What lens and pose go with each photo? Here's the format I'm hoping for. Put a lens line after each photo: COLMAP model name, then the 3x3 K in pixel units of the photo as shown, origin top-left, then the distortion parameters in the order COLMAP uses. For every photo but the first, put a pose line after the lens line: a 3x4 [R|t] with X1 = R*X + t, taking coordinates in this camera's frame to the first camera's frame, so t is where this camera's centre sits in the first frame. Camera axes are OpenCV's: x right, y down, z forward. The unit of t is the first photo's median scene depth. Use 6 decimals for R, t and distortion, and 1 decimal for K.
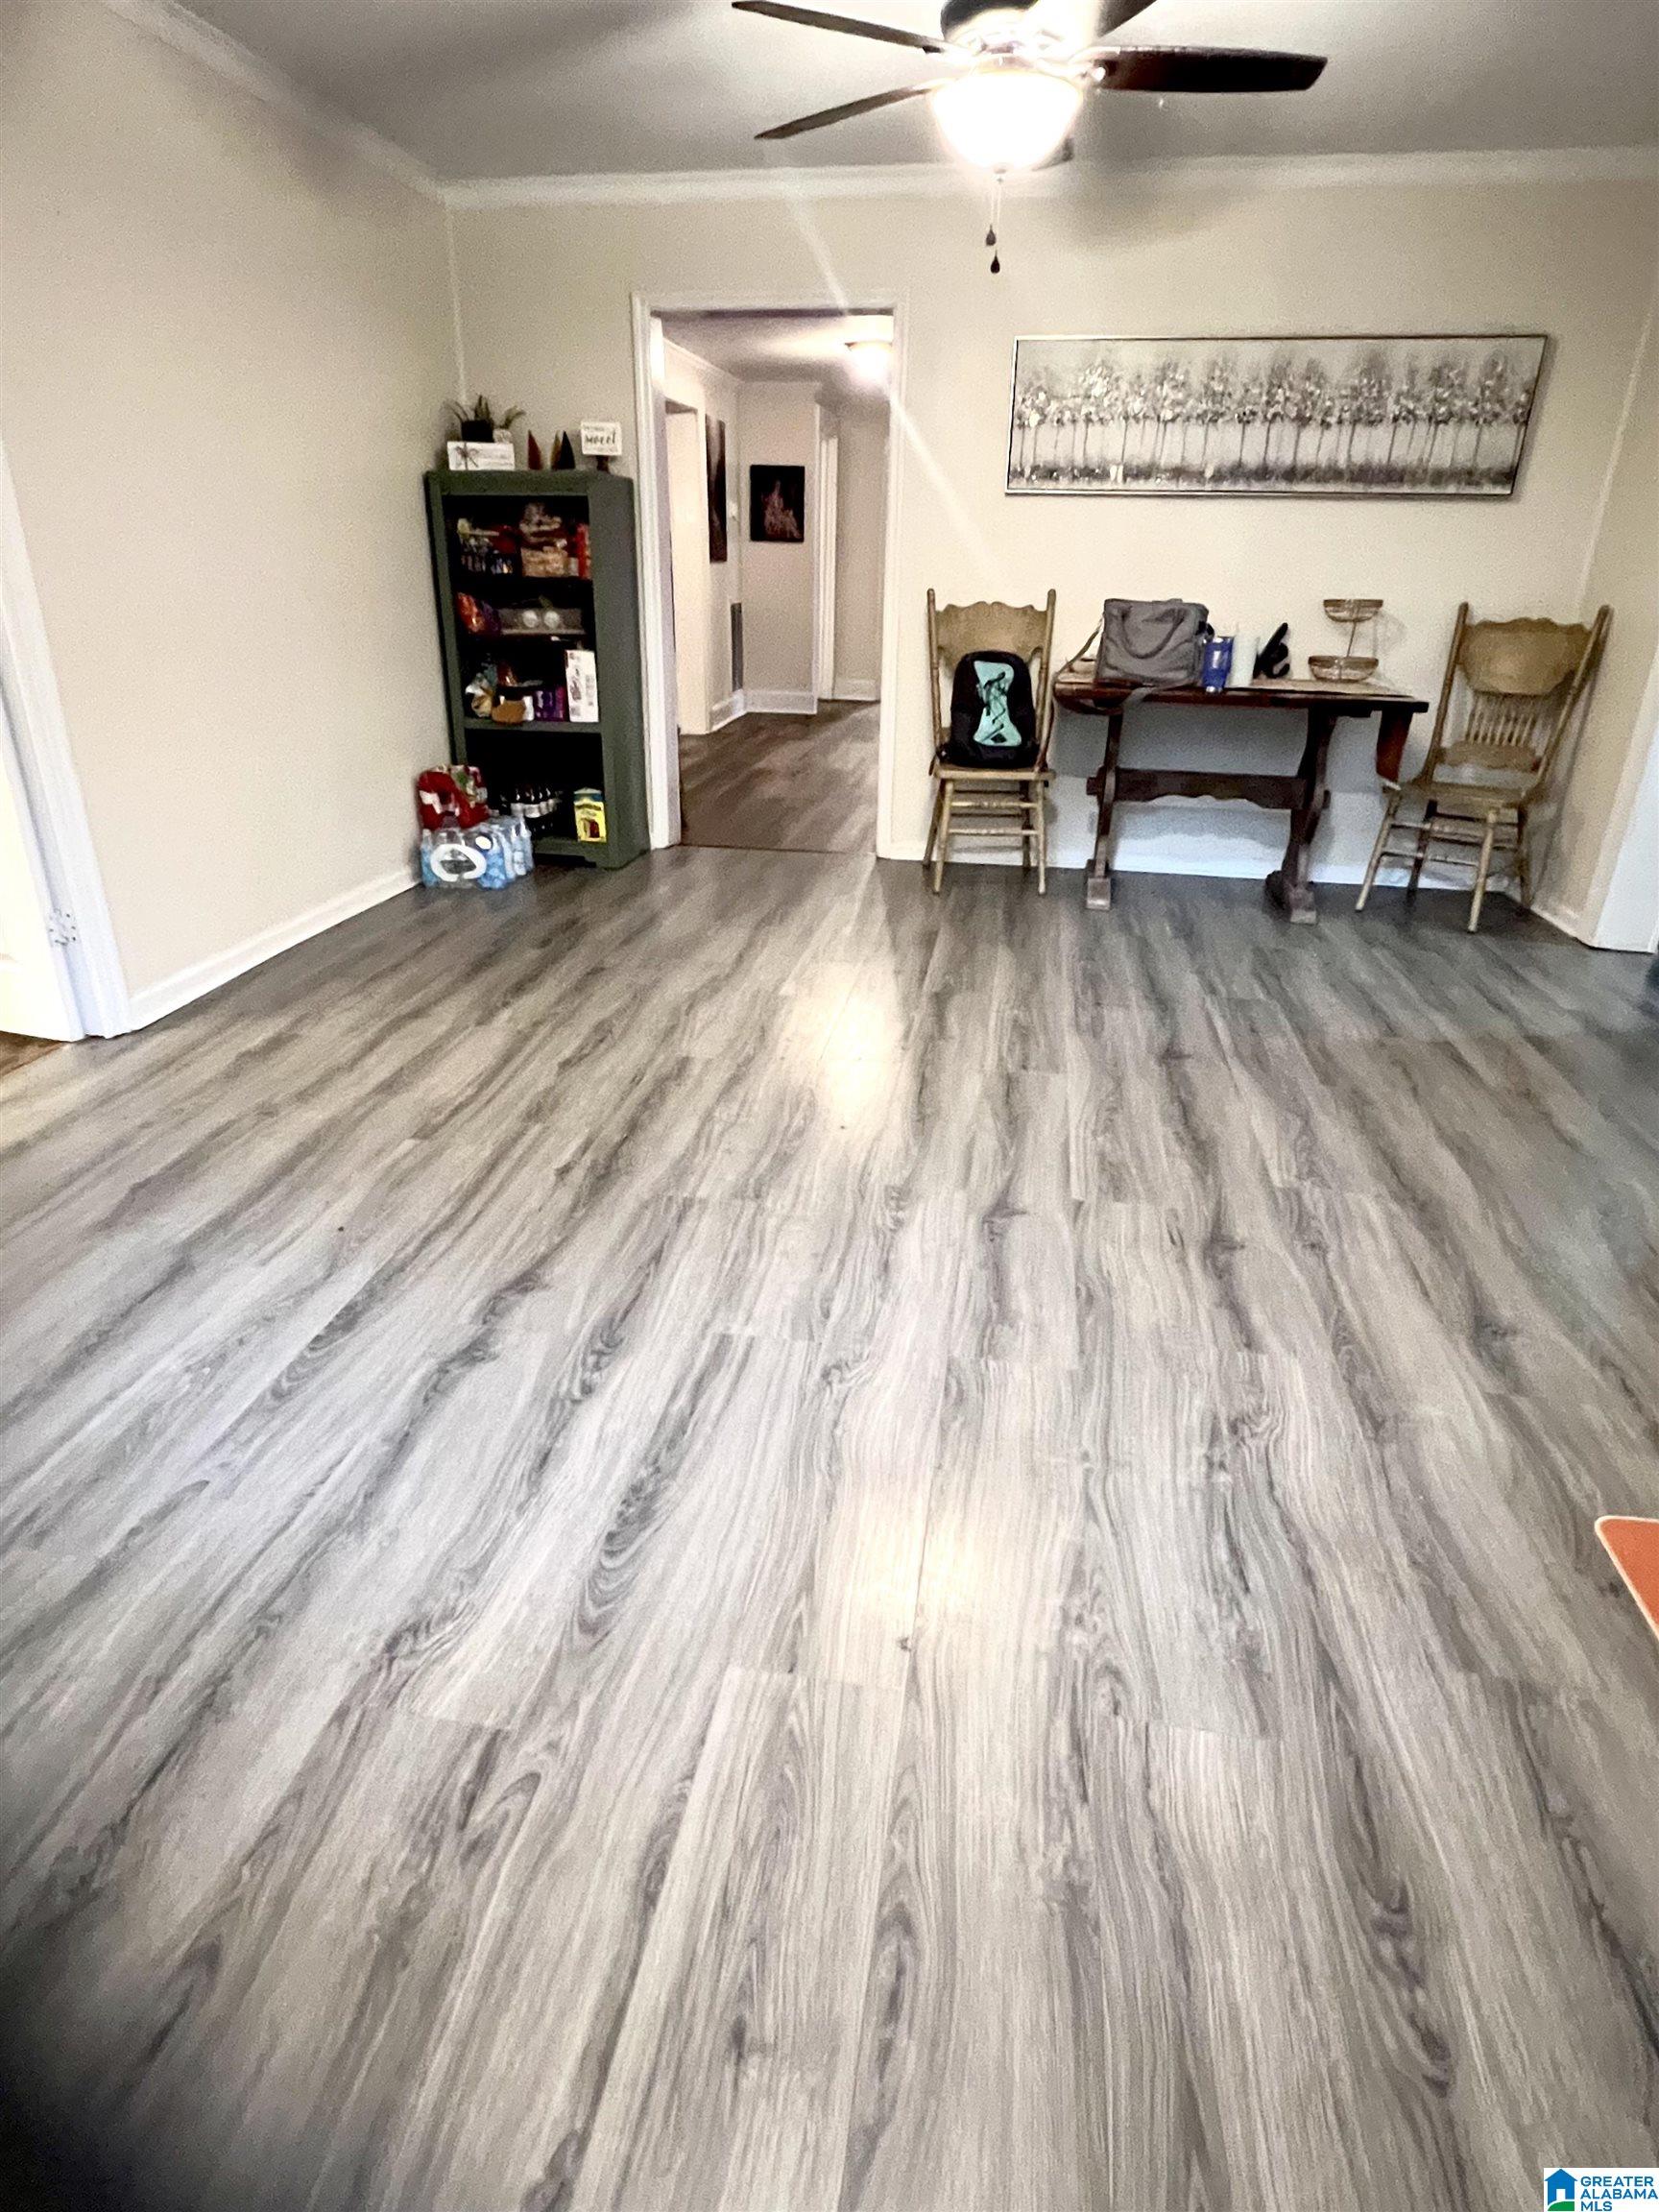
lens RADIAL K [[1226.2, 0, 822.7], [0, 1226.2, 1104.2], [0, 0, 1]] dist [-0.000291, -0.001522]
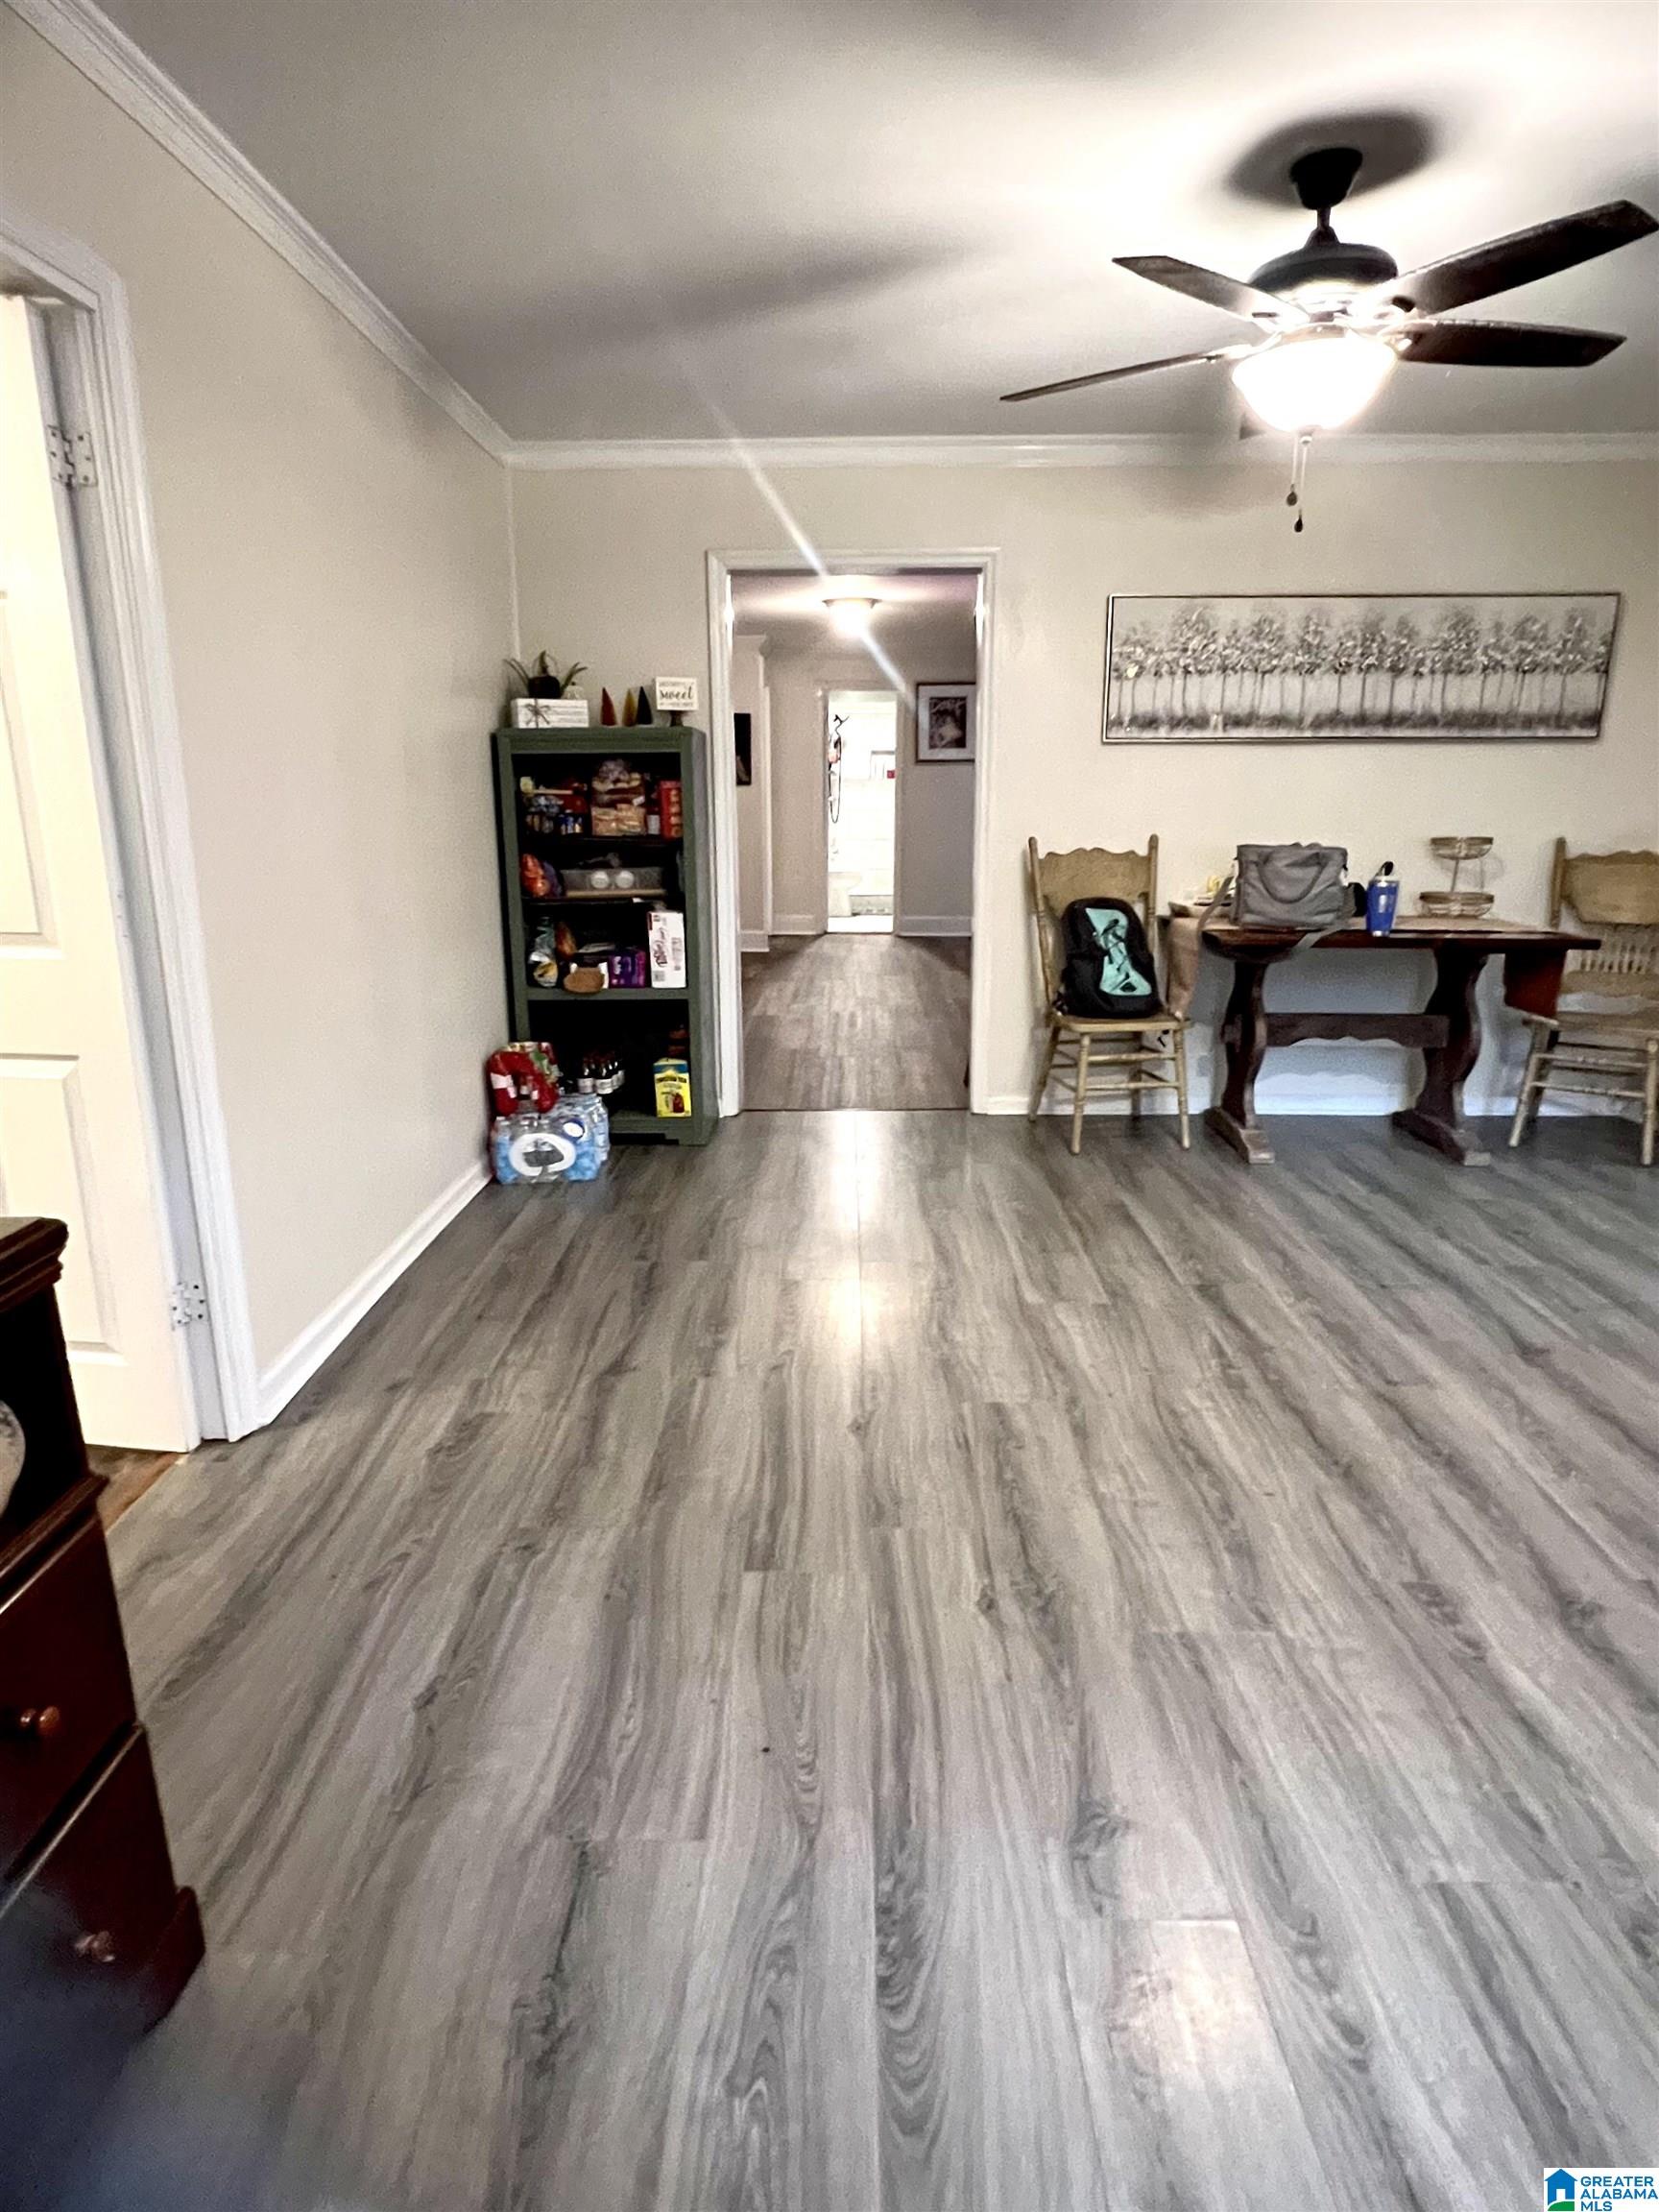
lens RADIAL K [[1249.6, 0, 824.2], [0, 1249.6, 1100.3], [0, 0, 1]] dist [-0.000507, -0.000680]
pose [[0.988977, -0.054363, 0.137729, -0.230932], [0.077450, 0.982697, -0.168252, -0.074794], [-0.126199, 0.177064, 0.976075, 0.119985]]
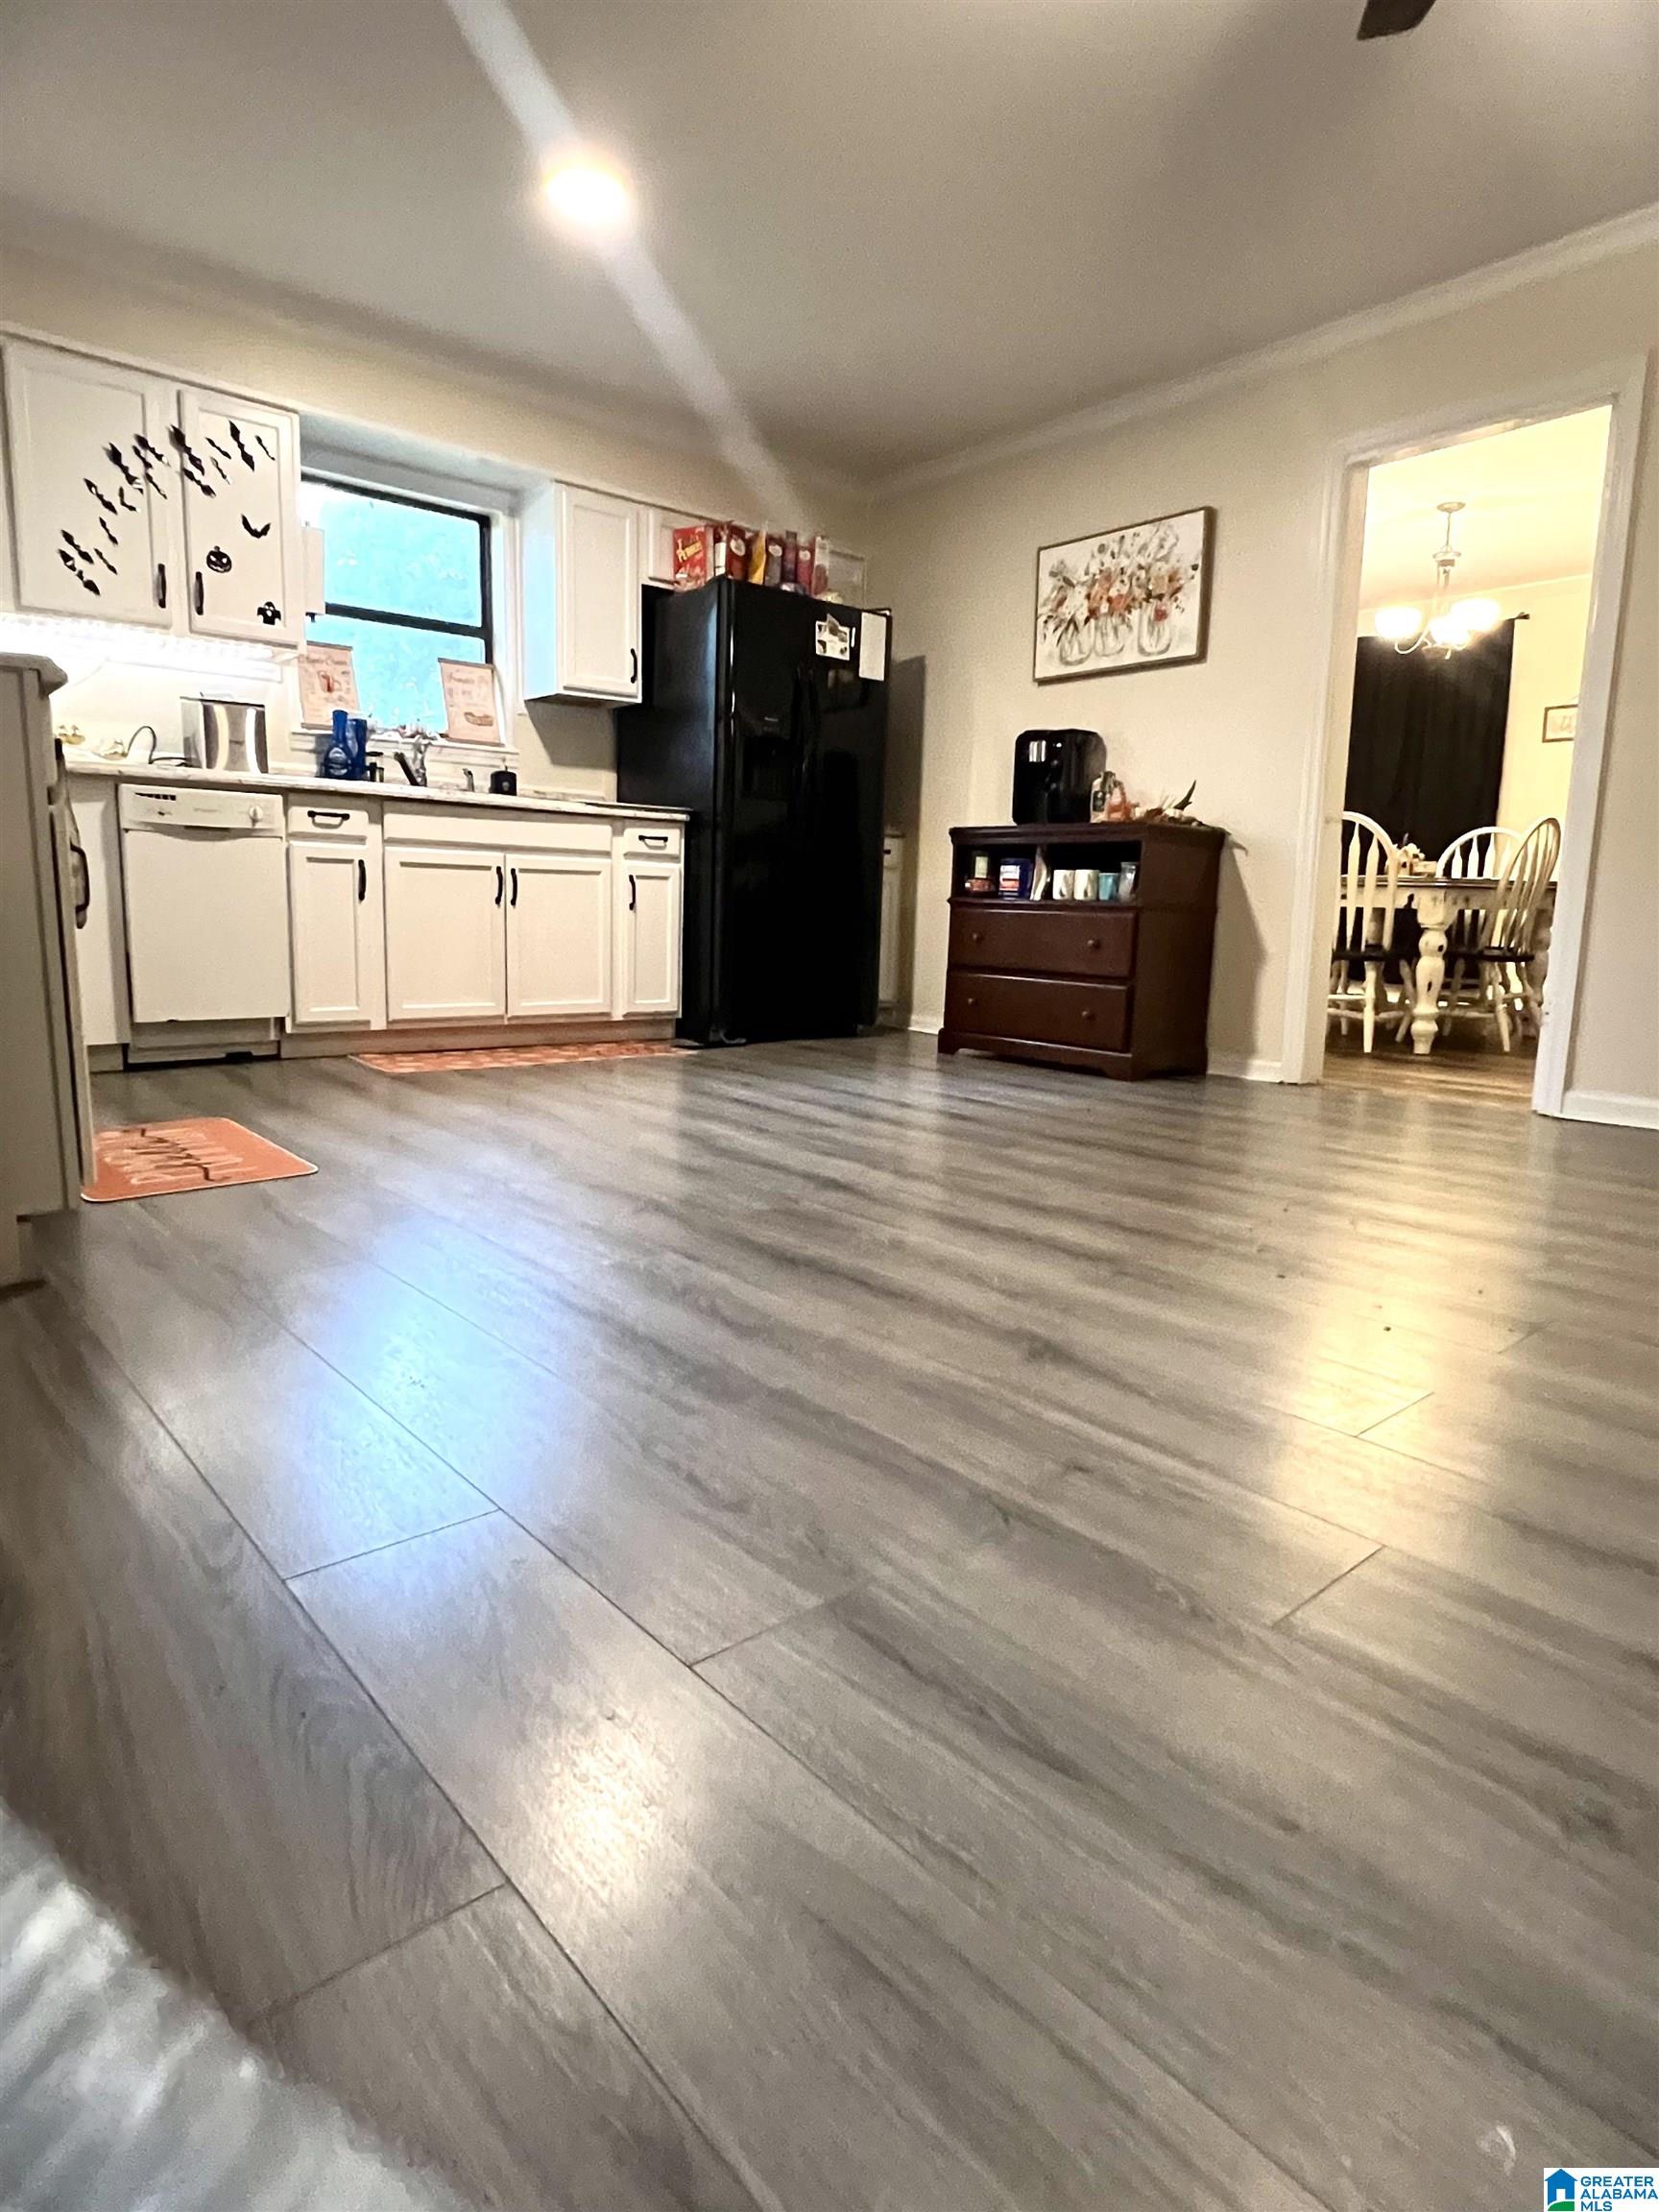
lens RADIAL K [[1249.6, 0, 824.2], [0, 1249.6, 1100.3], [0, 0, 1]] dist [-0.000507, -0.000680]
pose [[-0.645108, 0.099573, -0.757576, 0.527047], [-0.338858, 0.851360, 0.400452, -0.221895], [0.684844, 0.515045, -0.515478, 0.827614]]
